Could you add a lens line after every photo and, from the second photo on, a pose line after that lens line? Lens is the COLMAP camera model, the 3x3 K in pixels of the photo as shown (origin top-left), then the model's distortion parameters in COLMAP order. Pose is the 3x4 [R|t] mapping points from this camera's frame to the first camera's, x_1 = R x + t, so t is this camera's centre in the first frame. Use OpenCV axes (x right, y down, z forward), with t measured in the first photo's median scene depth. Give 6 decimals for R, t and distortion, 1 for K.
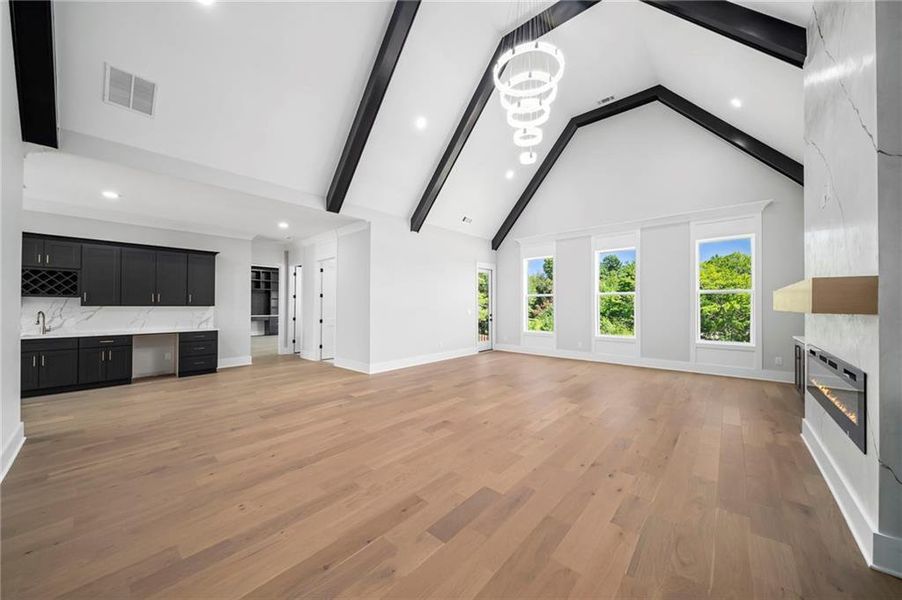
lens RADIAL K [[312.6, 0, 451.0], [0, 312.6, 300.0], [0, 0, 1]] dist [-0.000096, -0.000042]
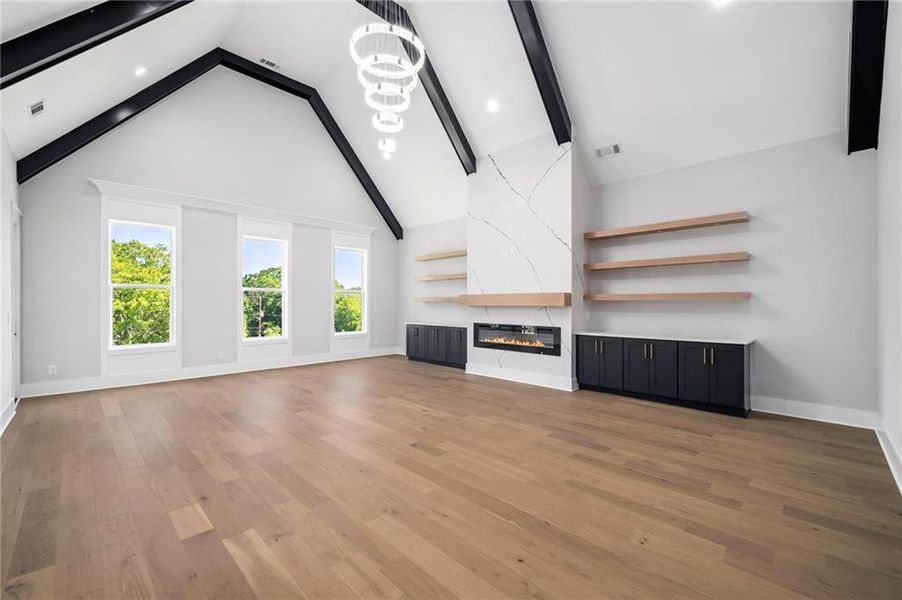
lens RADIAL K [[375.7, 0, 450.2], [0, 375.7, 302.9], [0, 0, 1]] dist [0.001190, 0.000112]
pose [[0.055091, -0.001119, 0.998481, -0.979479], [-0.017962, 0.999836, 0.002112, 0.012229], [-0.998320, -0.018051, 0.055061, 0.843136]]
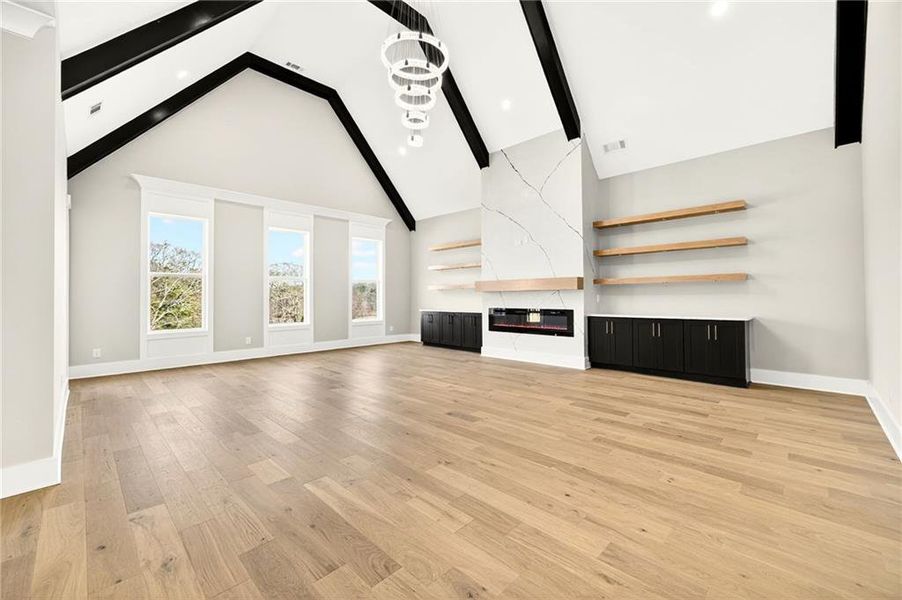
lens RADIAL K [[370.8, 0, 453.4], [0, 370.8, 289.9], [0, 0, 1]] dist [-0.022566, 0.015144]
pose [[0.044386, 0.015363, 0.998896, -1.059956], [-0.009433, 0.999844, -0.014958, 0.050718], [-0.998970, -0.008759, 0.044524, 0.929550]]
